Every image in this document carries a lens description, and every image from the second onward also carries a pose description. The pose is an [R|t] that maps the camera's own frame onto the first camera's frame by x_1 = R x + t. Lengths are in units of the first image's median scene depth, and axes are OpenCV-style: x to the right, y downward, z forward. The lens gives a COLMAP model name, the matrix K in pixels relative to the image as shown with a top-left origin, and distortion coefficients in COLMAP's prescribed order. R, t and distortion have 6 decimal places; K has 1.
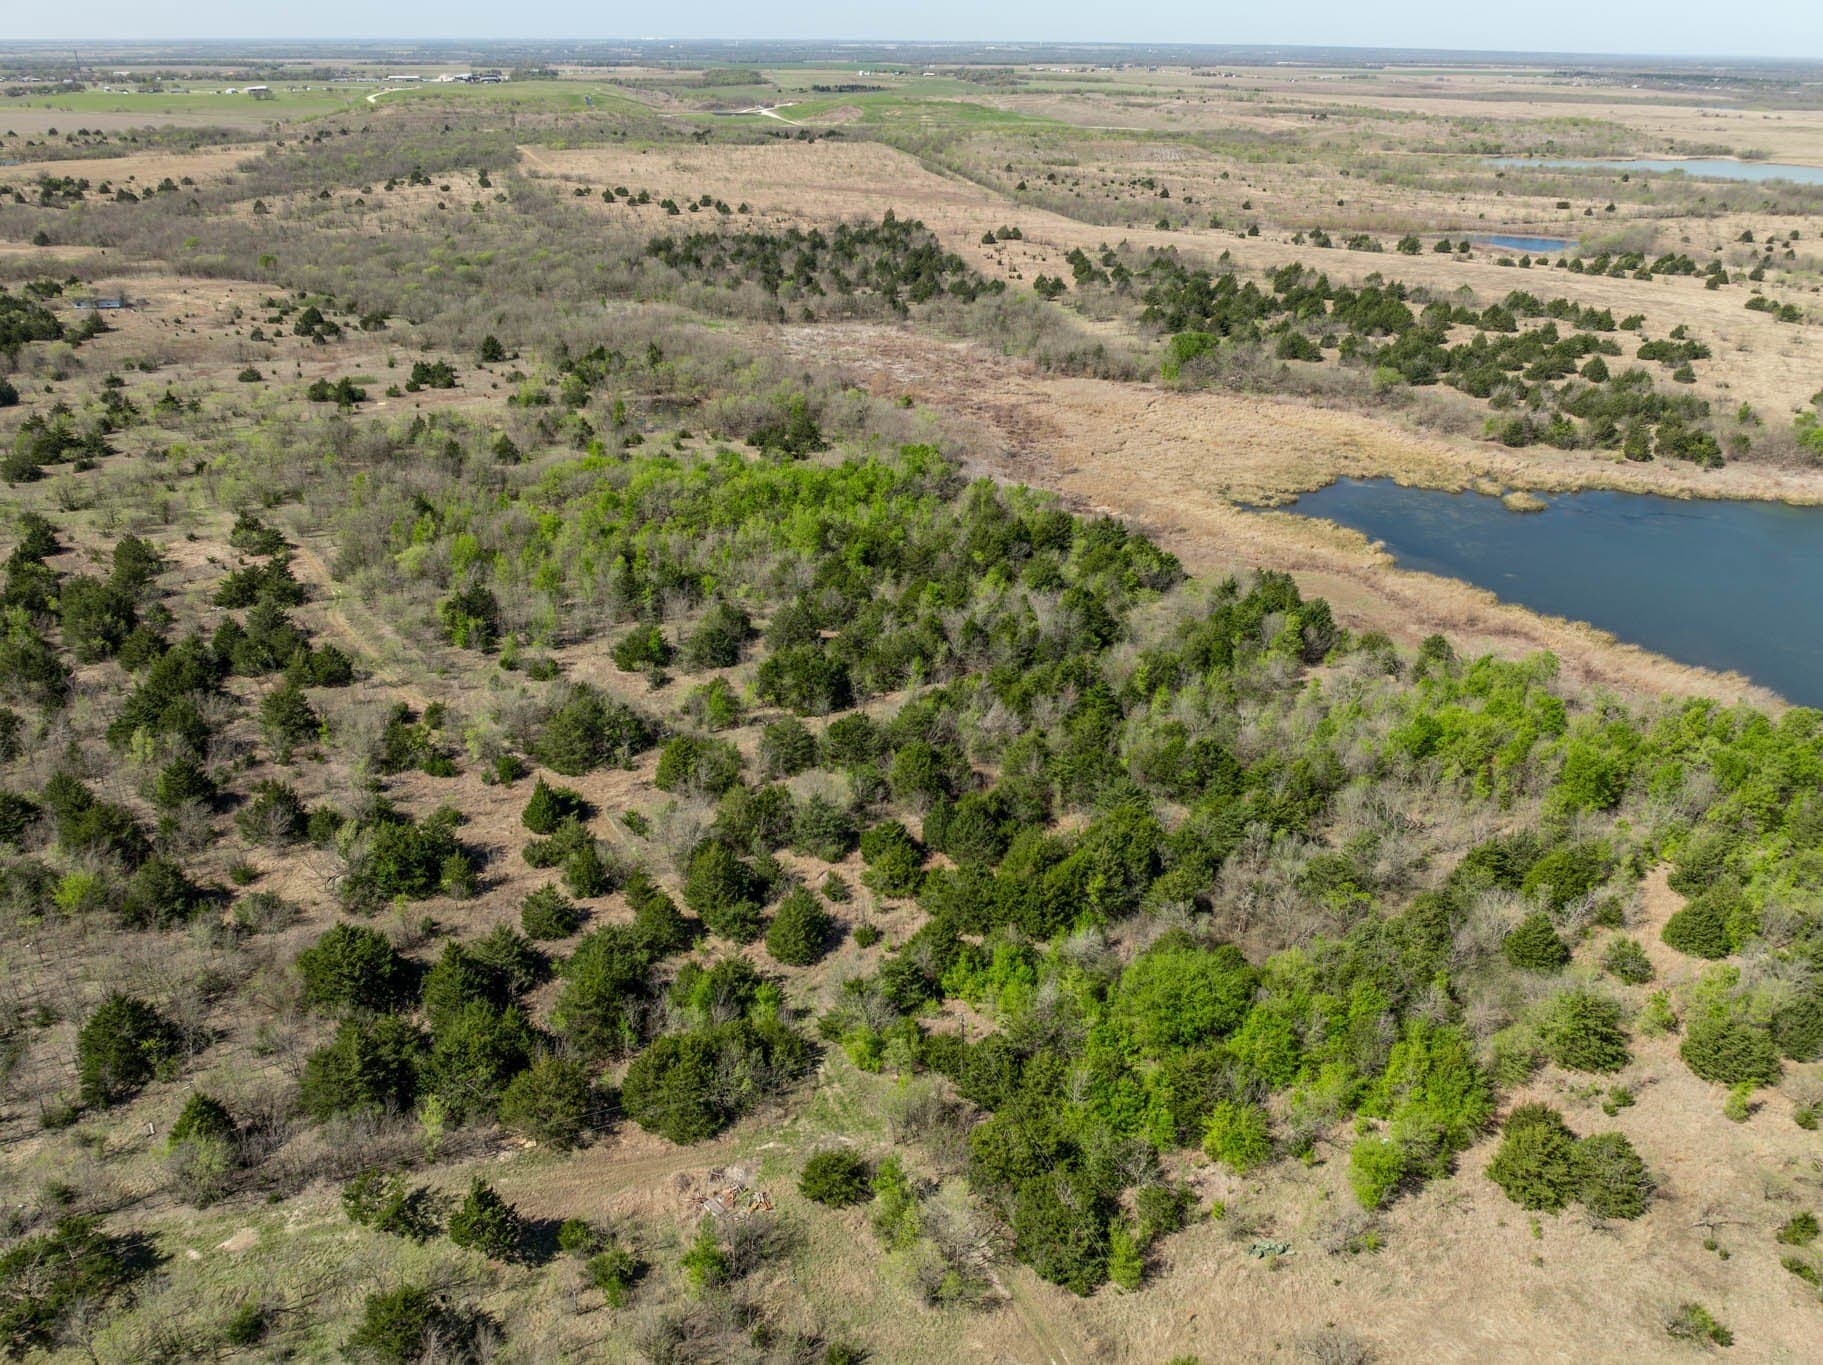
lens RADIAL K [[1284.2, 0, 912.3], [0, 1284.2, 676.3], [0, 0, 1]] dist [-0.031022, 0.020091]
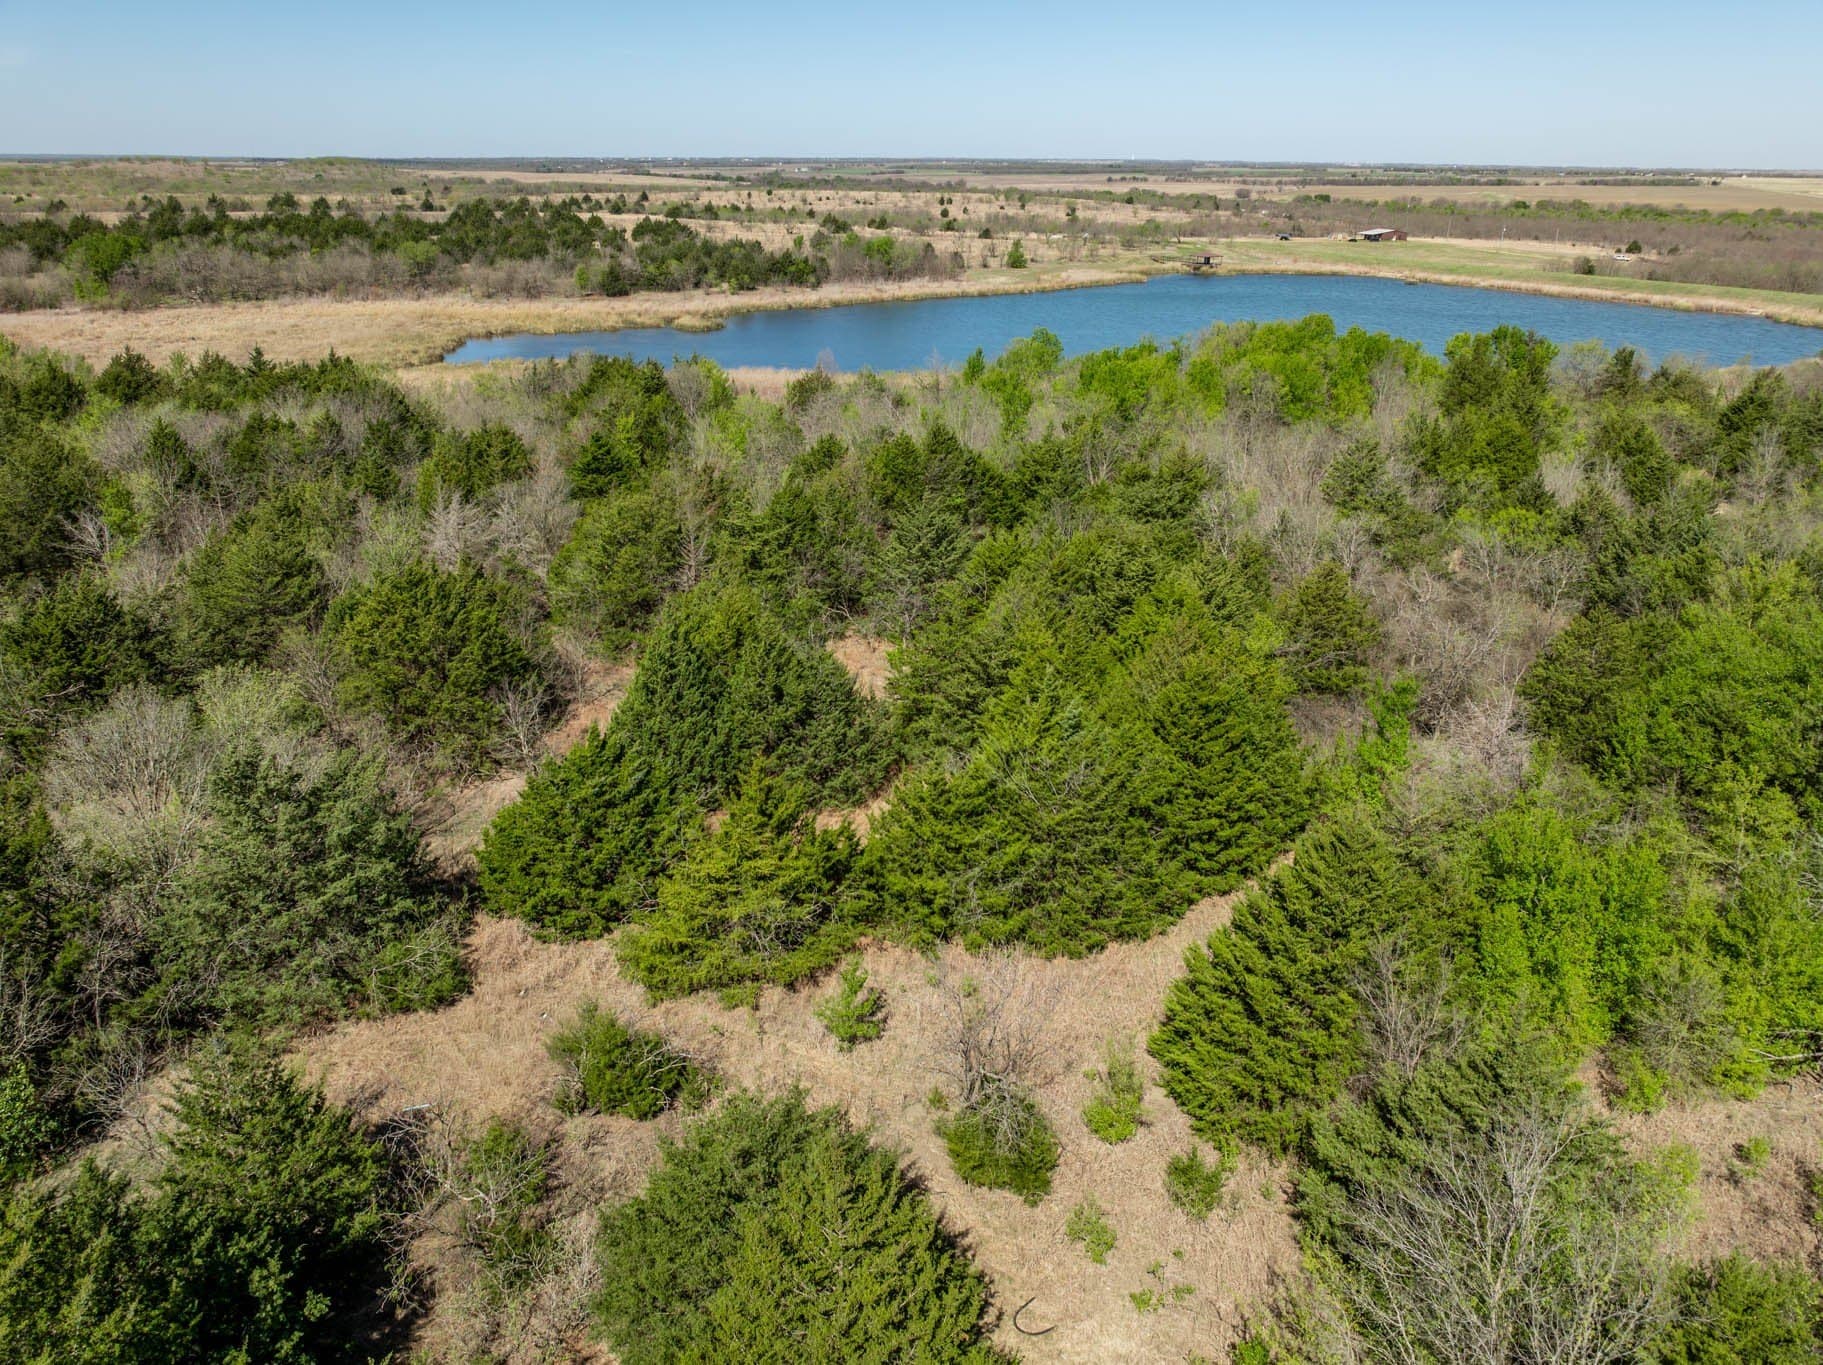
lens RADIAL K [[1284.2, 0, 912.3], [0, 1284.2, 676.3], [0, 0, 1]] dist [-0.031022, 0.020091]
pose [[0.629601, -0.294541, 0.718921, -0.053173], [0.345988, 0.934823, 0.079994, 0.035681], [-0.695625, 0.198374, 0.690473, 0.269586]]
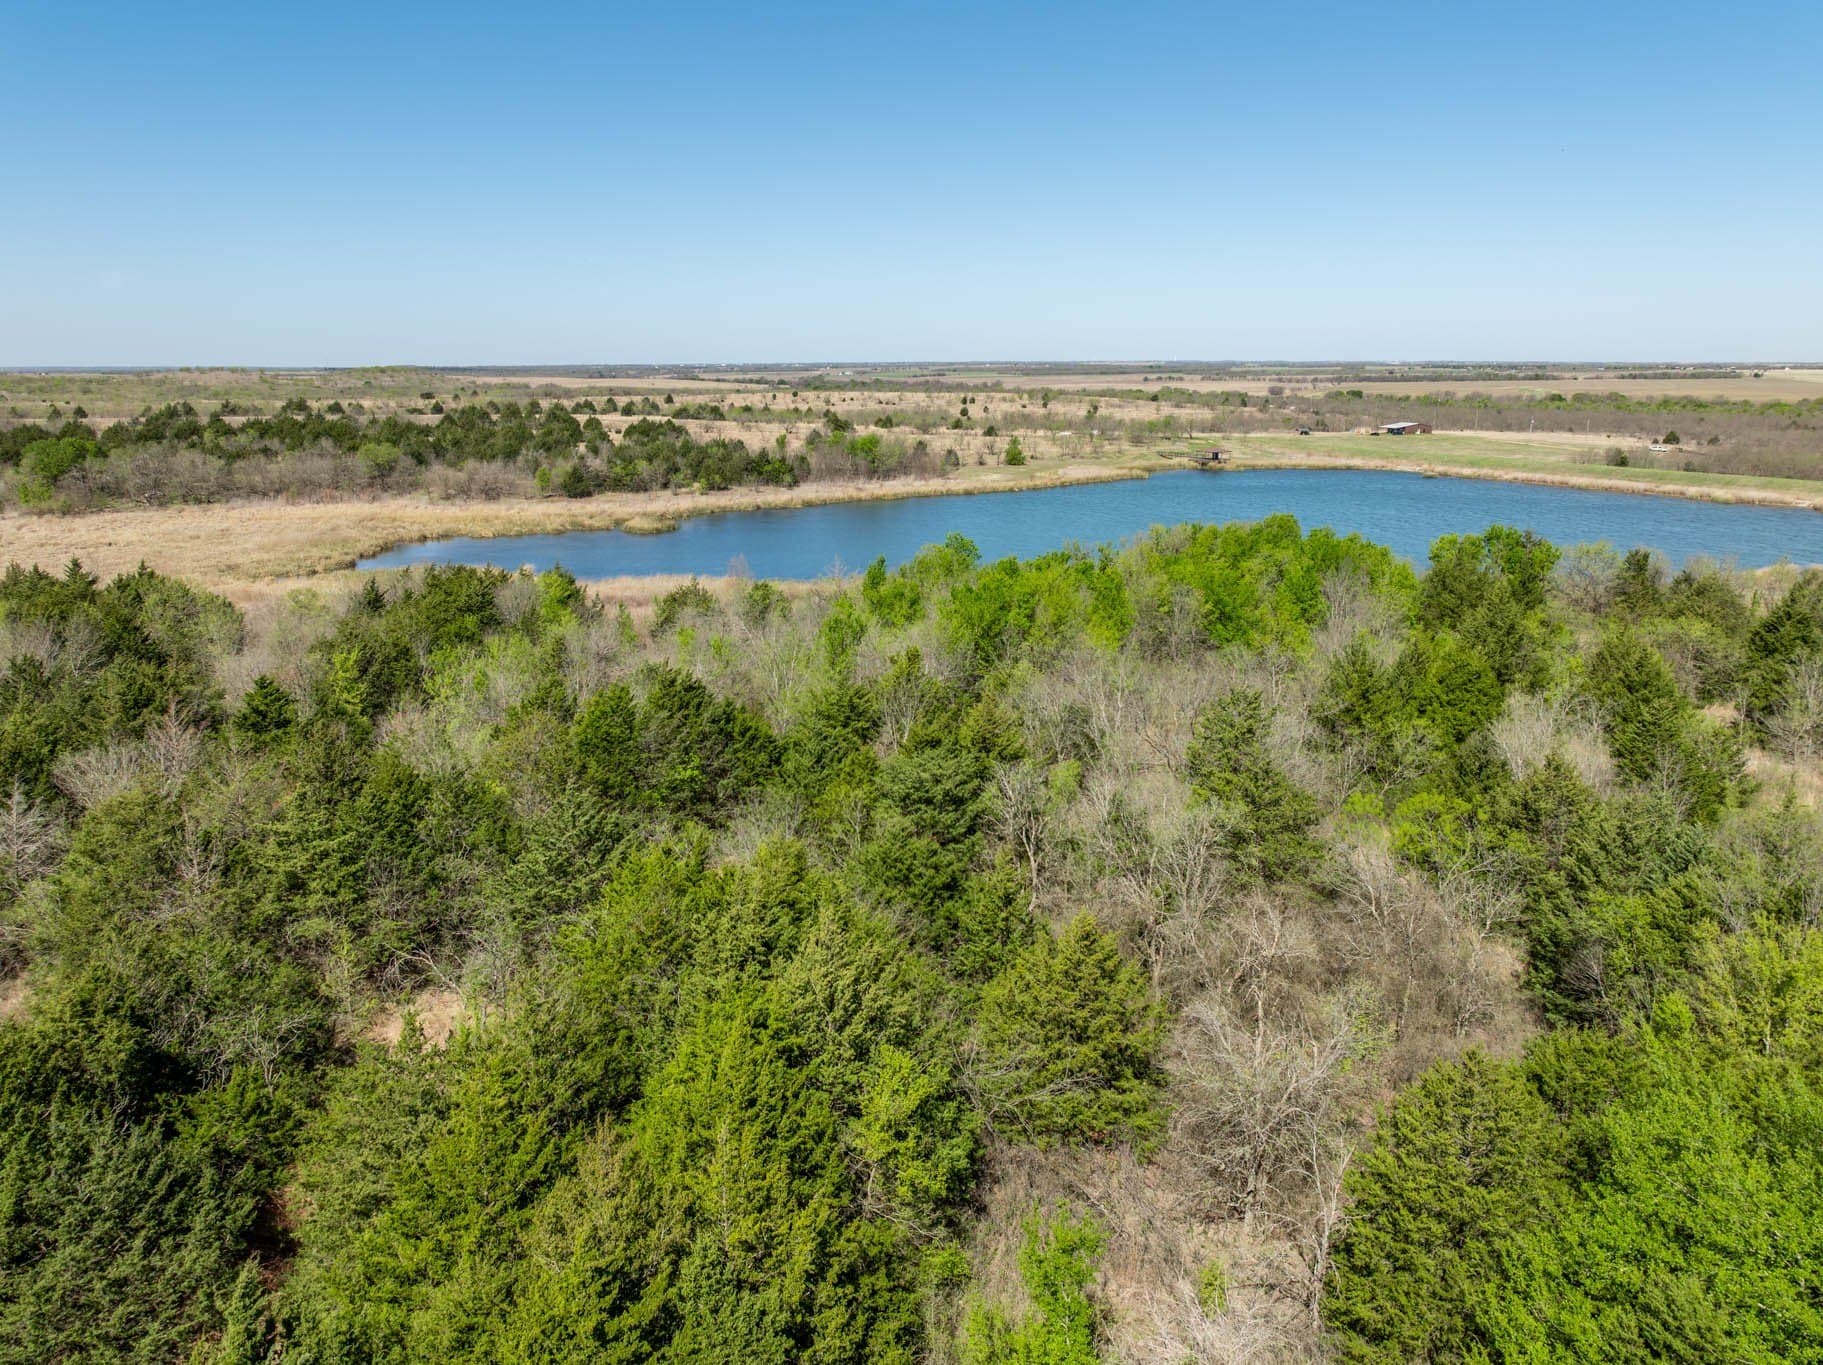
lens RADIAL K [[1308.2, 0, 910.8], [0, 1308.2, 655.8], [0, 0, 1]] dist [-0.032360, 0.018688]
pose [[0.658185, -0.174835, 0.732274, 0.003096], [0.345272, 0.934440, -0.087235, 0.037698], [-0.669014, 0.310251, 0.675399, 0.272869]]
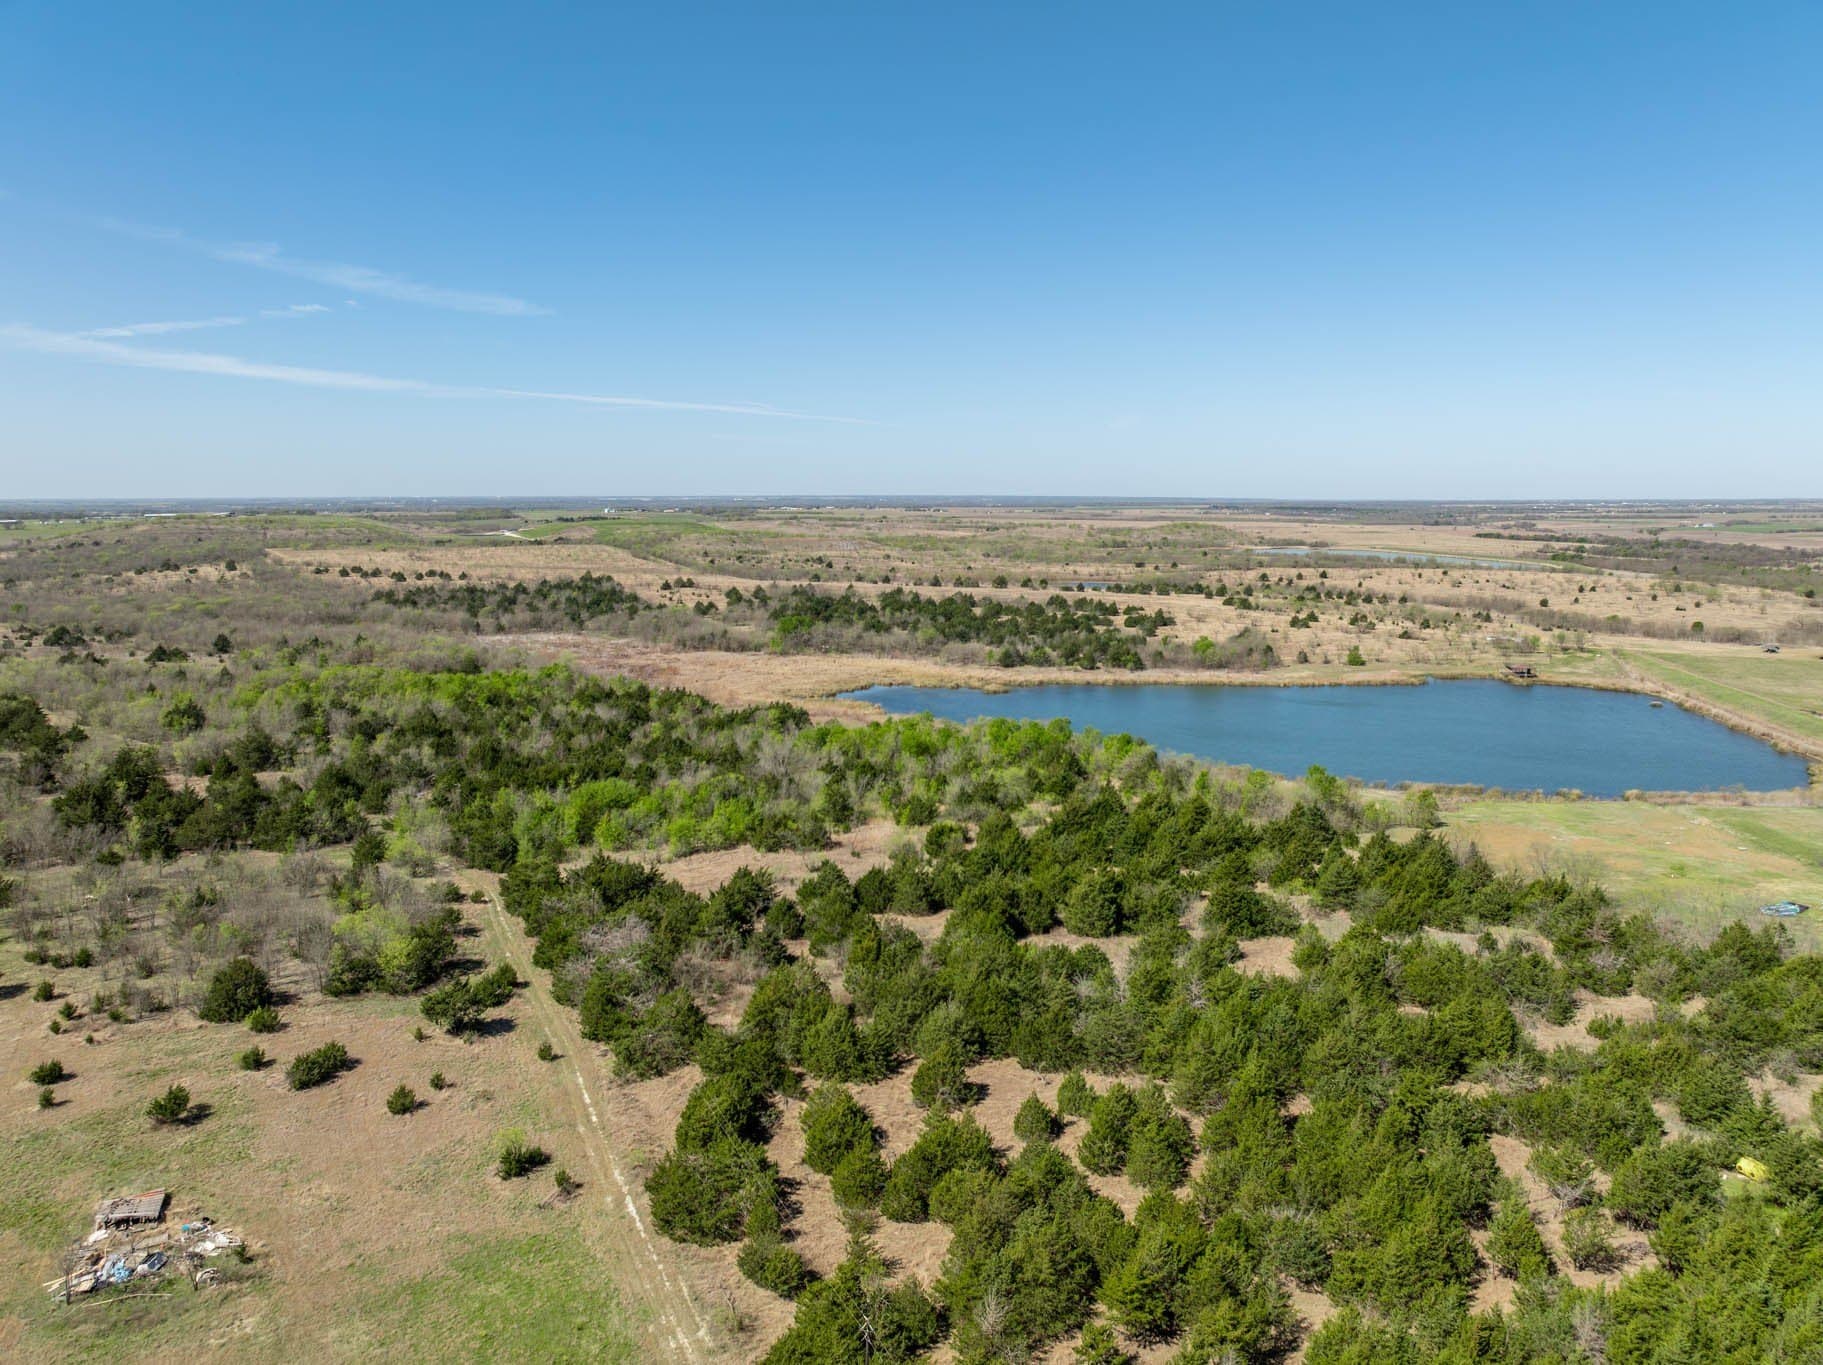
lens RADIAL K [[1284.2, 0, 912.3], [0, 1284.2, 676.3], [0, 0, 1]] dist [-0.031022, 0.020091]
pose [[0.982915, -0.033808, 0.180928, 0.090021], [0.089492, 0.946754, -0.309269, 0.191539], [-0.160838, 0.320177, 0.933605, -0.214552]]
